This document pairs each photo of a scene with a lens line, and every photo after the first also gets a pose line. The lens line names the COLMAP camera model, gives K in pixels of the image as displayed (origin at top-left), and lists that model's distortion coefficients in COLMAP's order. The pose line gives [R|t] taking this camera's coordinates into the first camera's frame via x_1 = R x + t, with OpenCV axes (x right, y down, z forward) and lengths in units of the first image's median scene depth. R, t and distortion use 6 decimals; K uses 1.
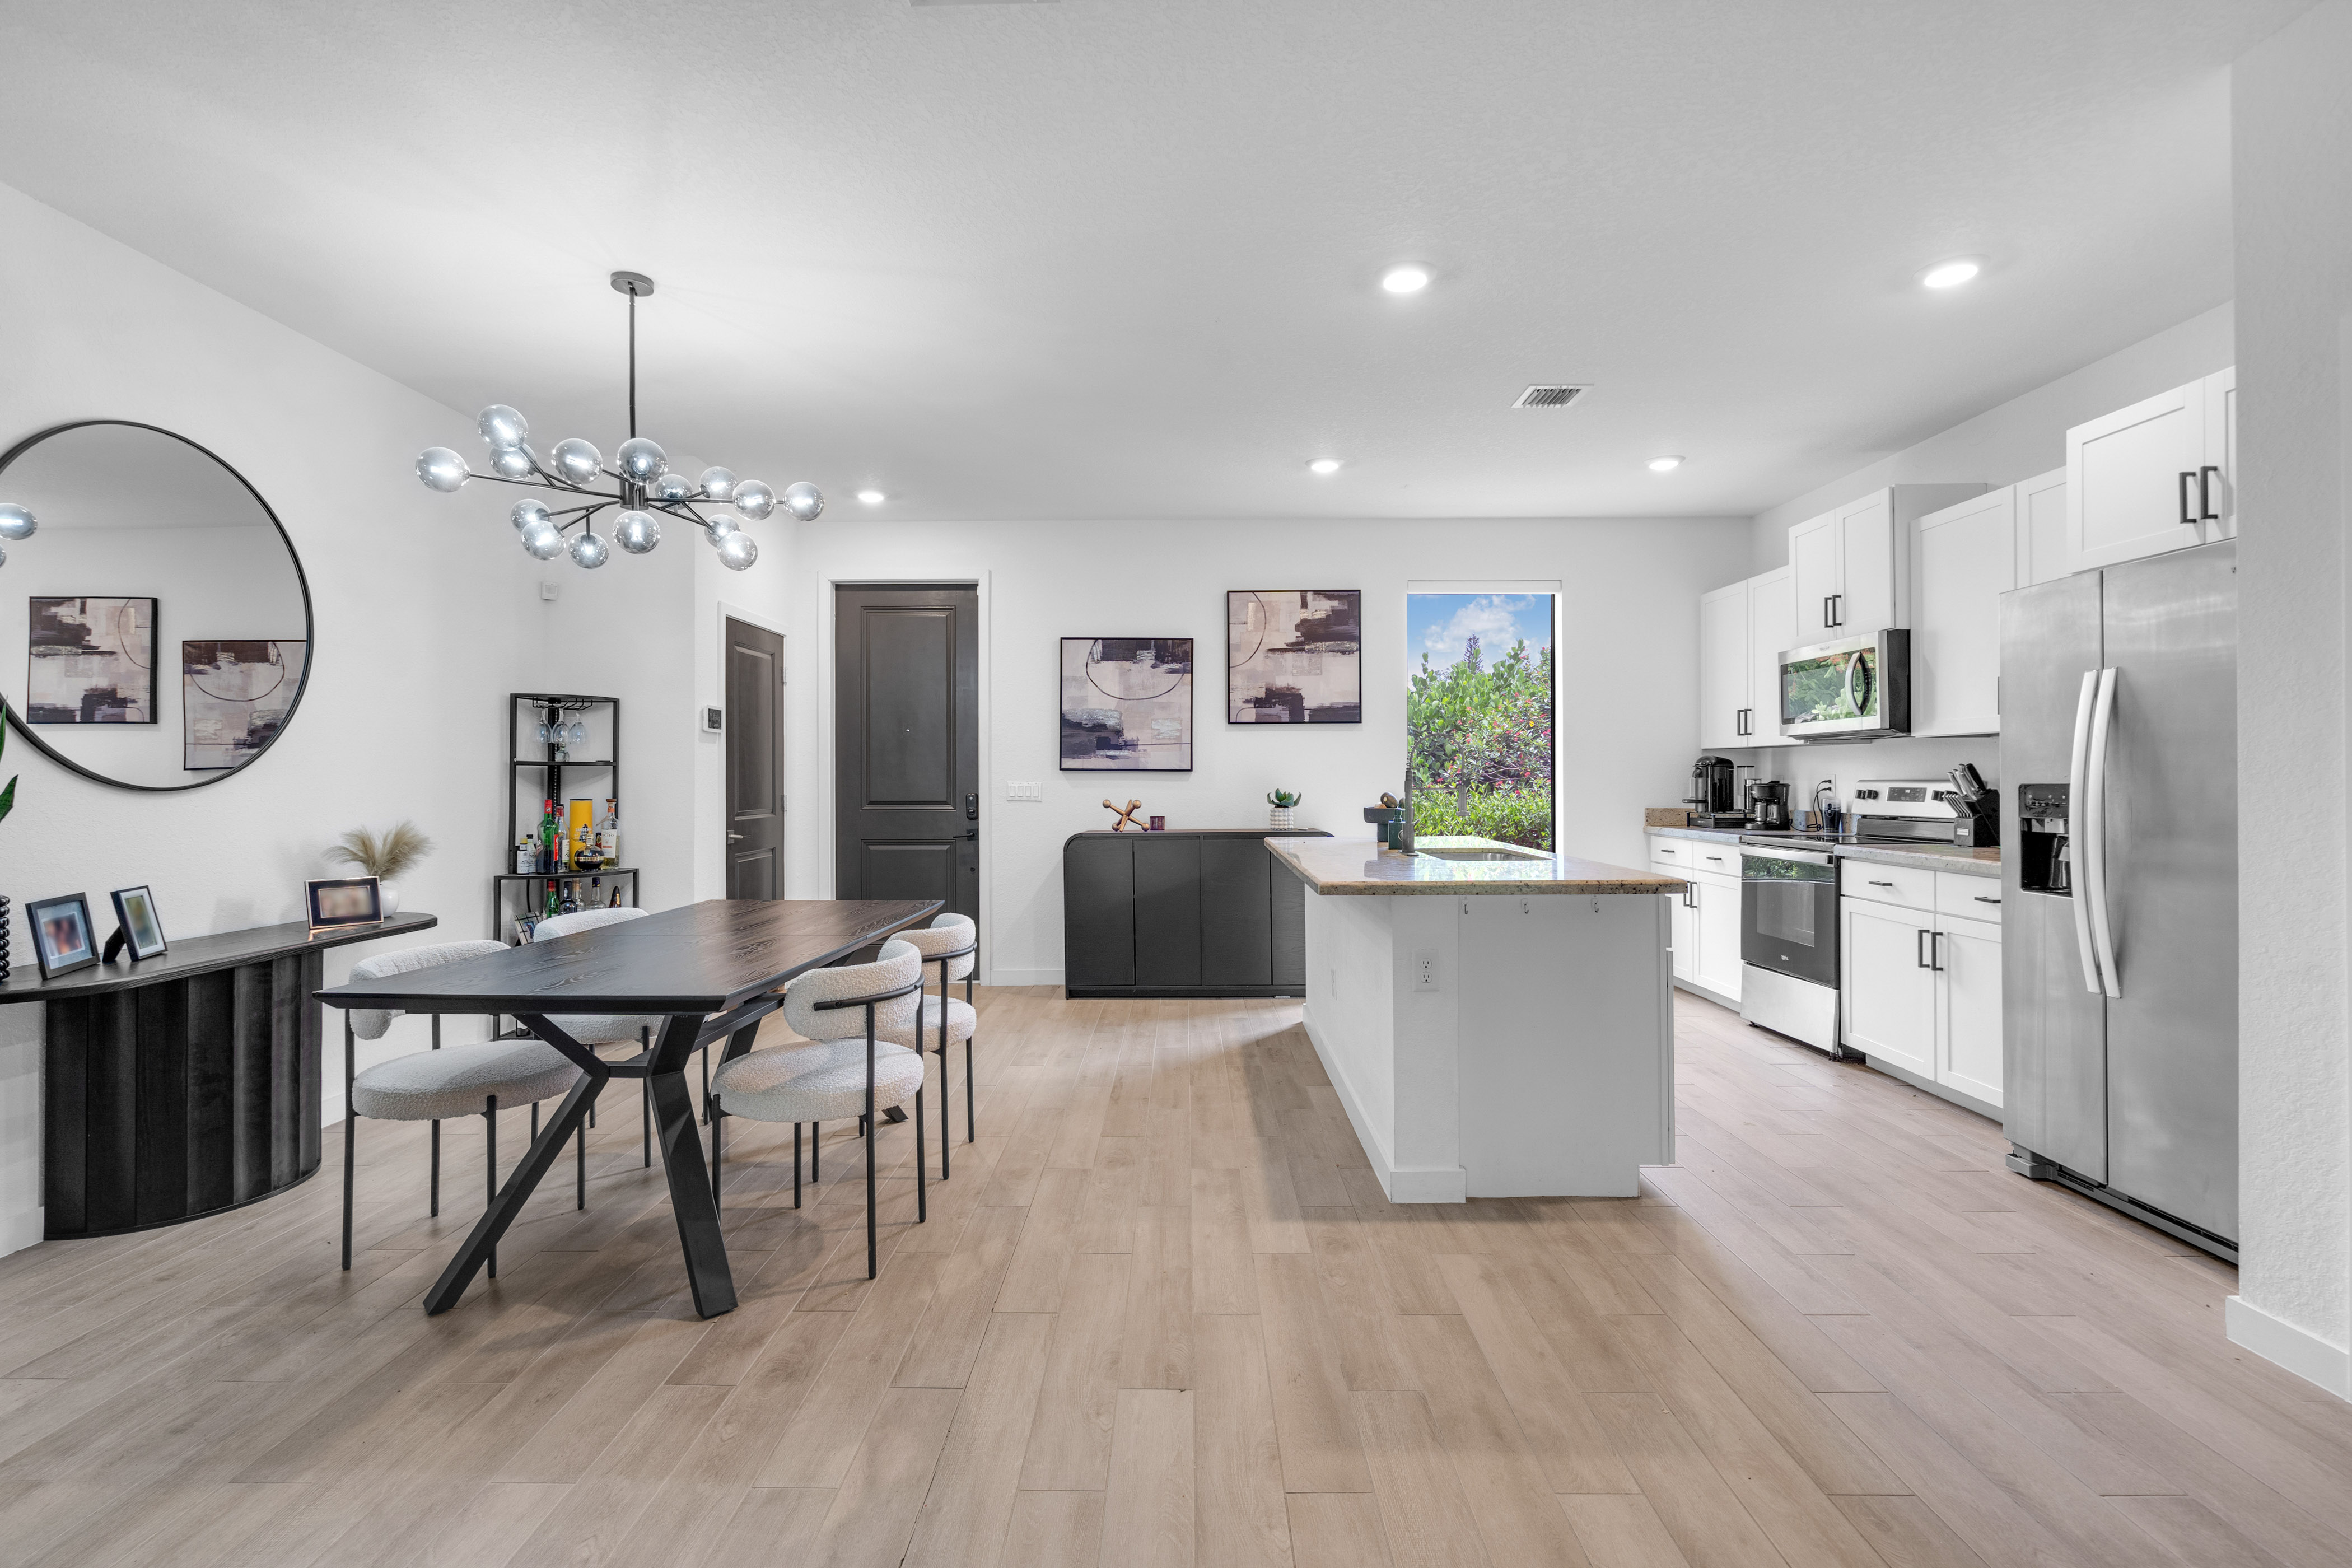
lens RADIAL K [[1080.5, 0, 1173.3], [0, 1080.5, 775.2], [0, 0, 1]] dist [-0.004316, 0.000376]
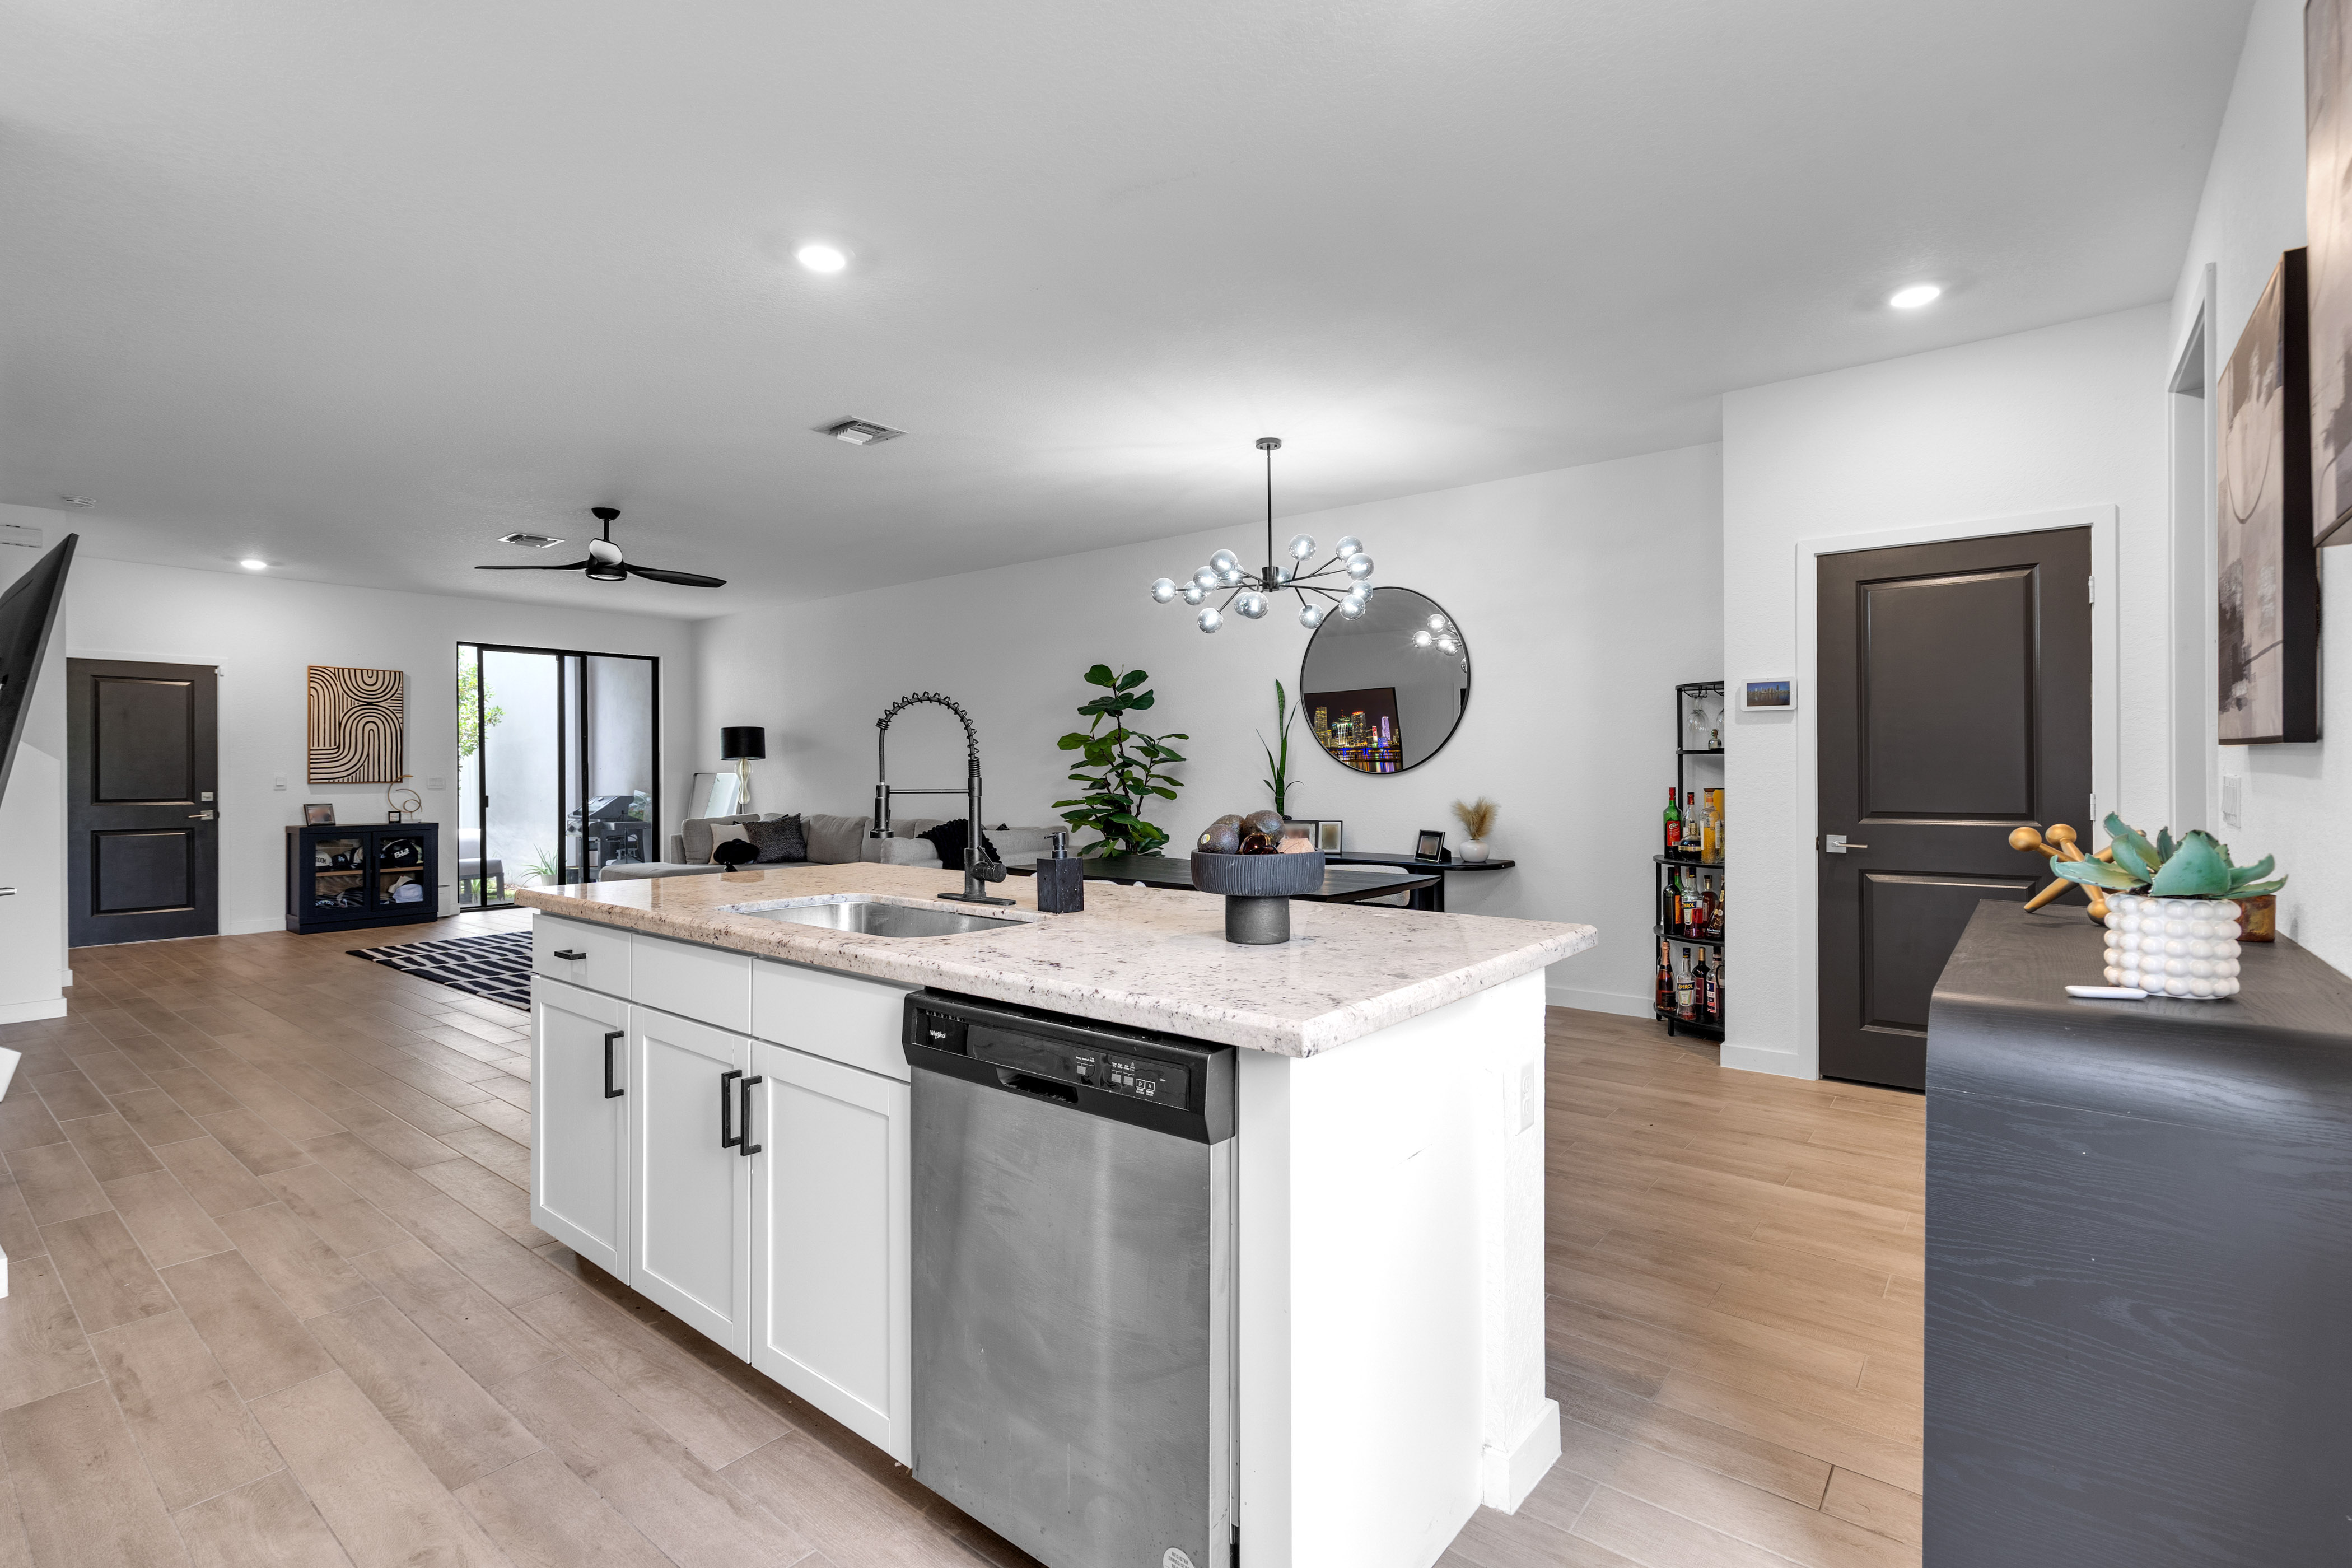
lens RADIAL K [[1082.1, 0, 1172.2], [0, 1082.1, 770.6], [0, 0, 1]] dist [0.003842, 0.000469]
pose [[-0.619808, 0.004885, -0.784738, 0.471824], [0.007431, 0.999972, 0.000356, 0.002113], [0.784718, -0.005611, -0.619827, 1.106276]]
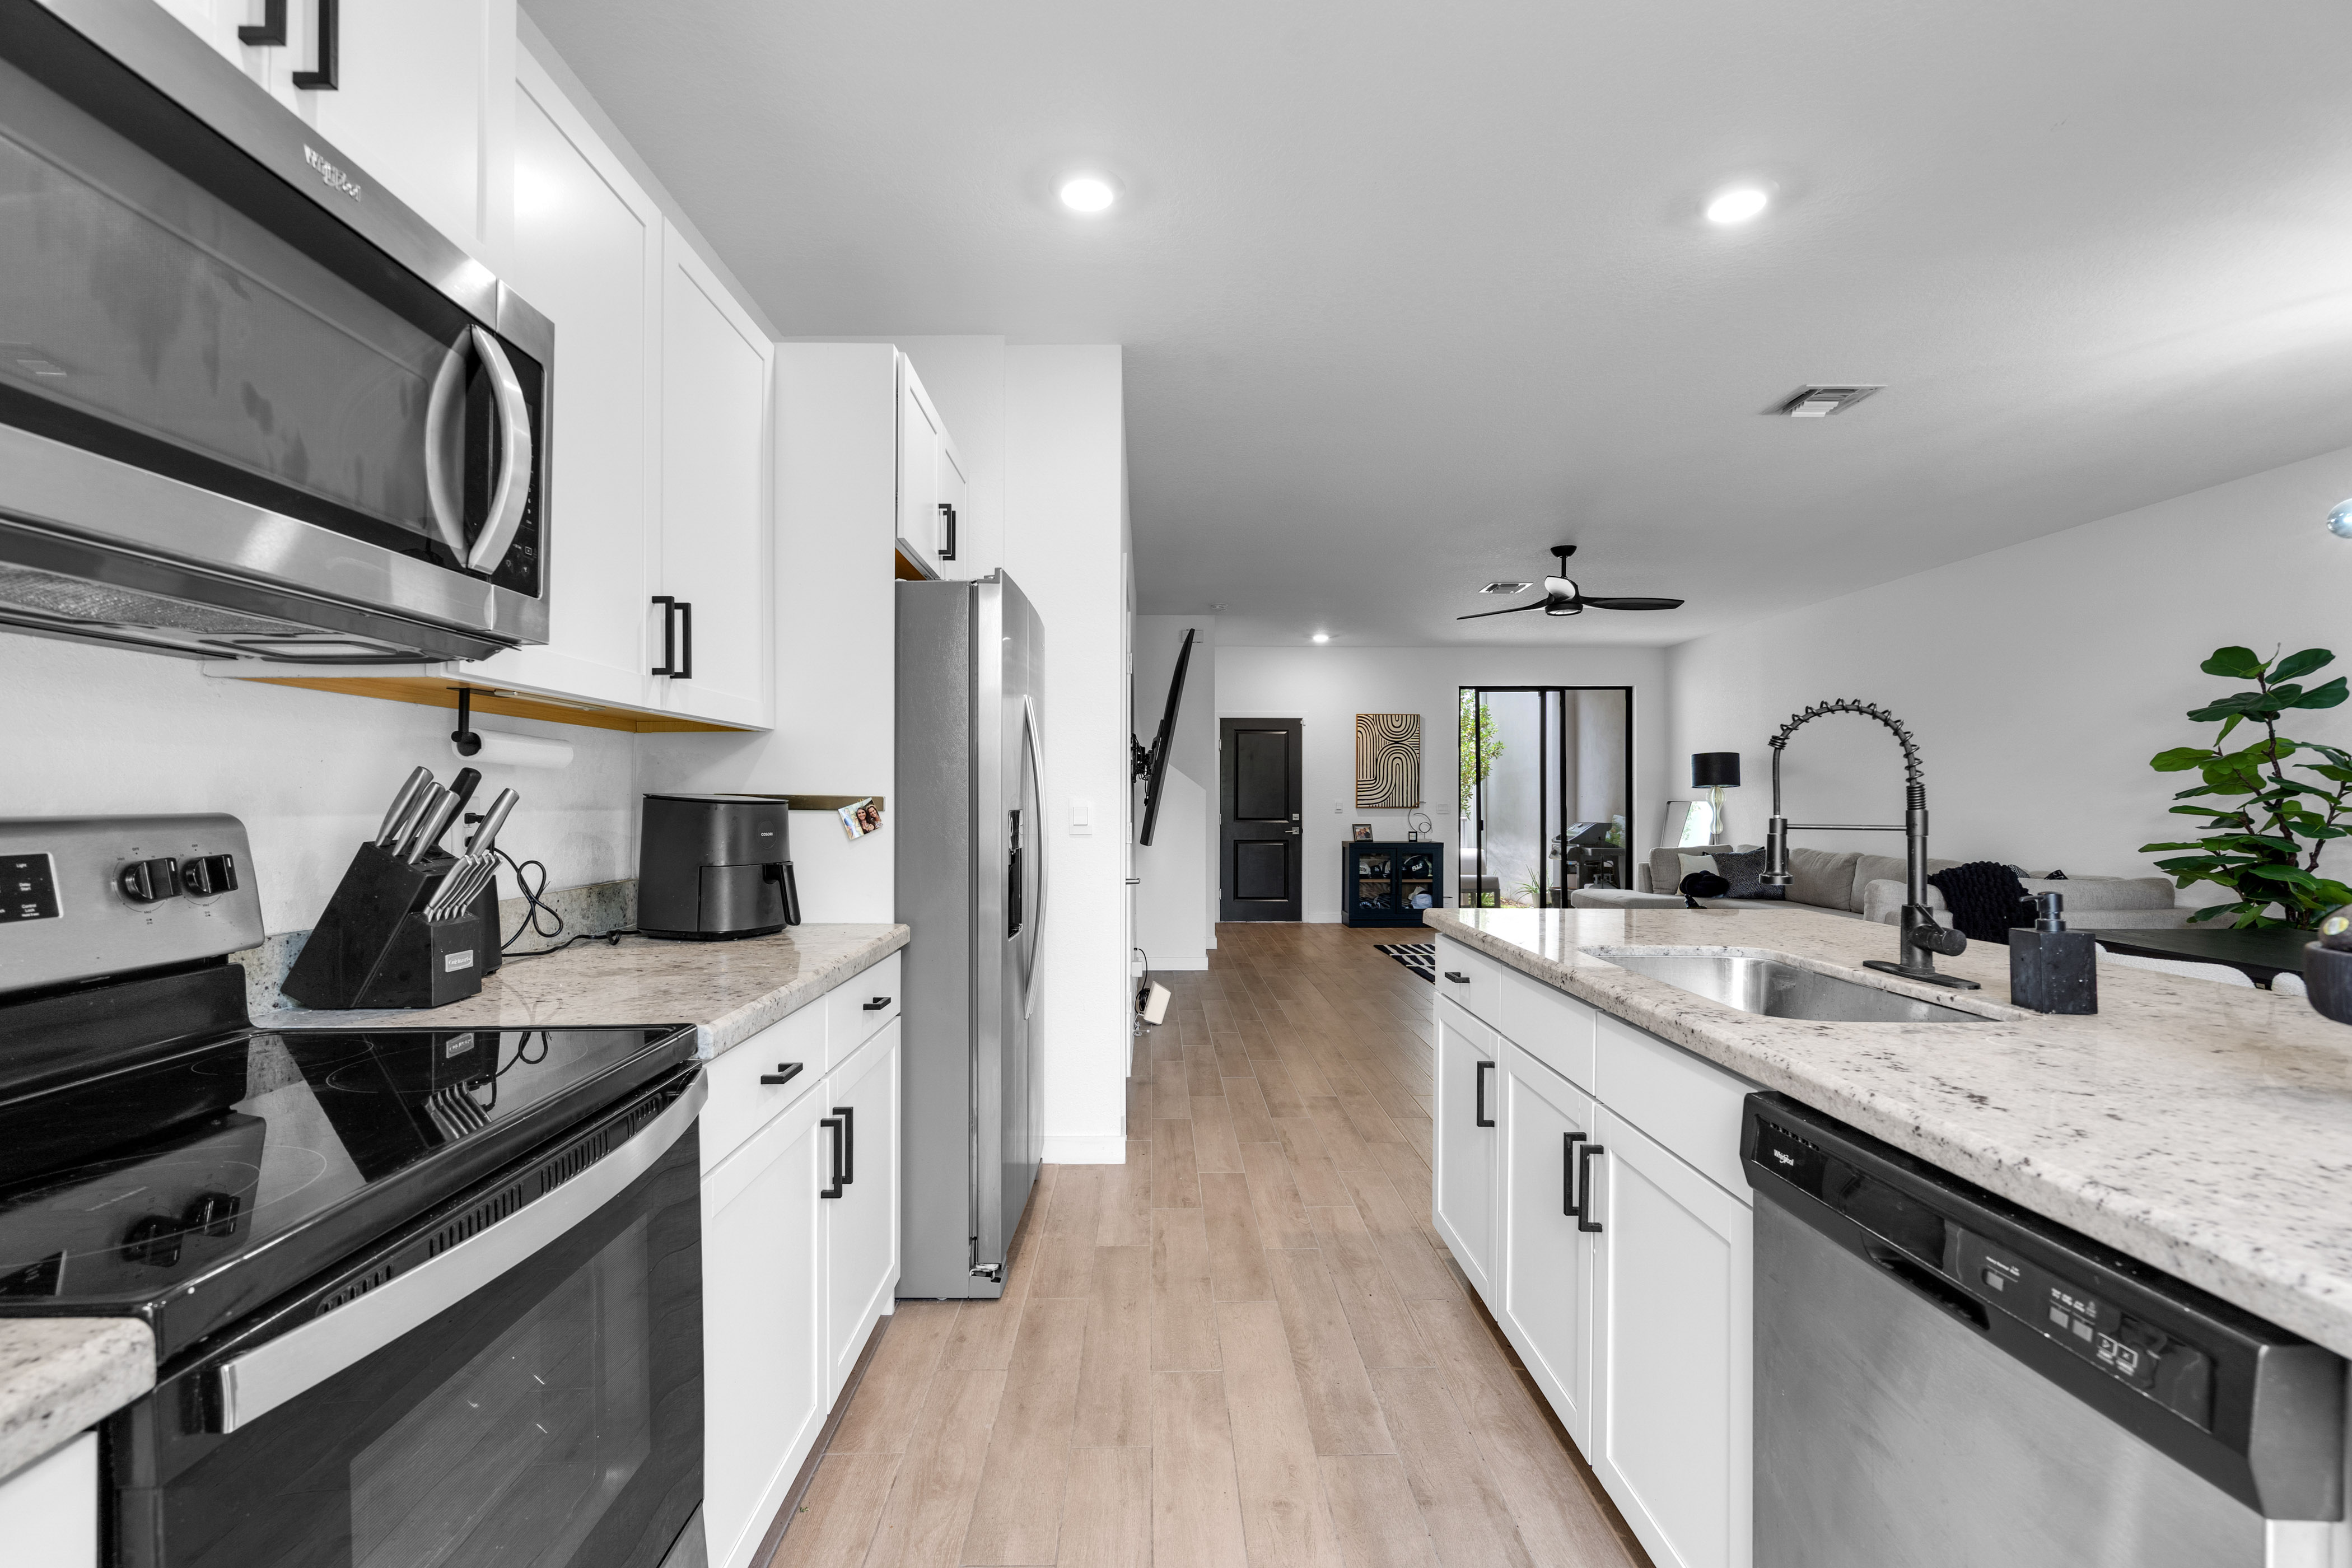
lens RADIAL K [[1067.5, 0, 1174.0], [0, 1067.5, 794.9], [0, 0, 1]] dist [-0.002315, 0.000842]
pose [[-0.999493, 0.001294, -0.031809, 0.407364], [0.001522, 0.999973, -0.007151, 0.001820], [0.031799, -0.007196, -0.999468, 1.083463]]
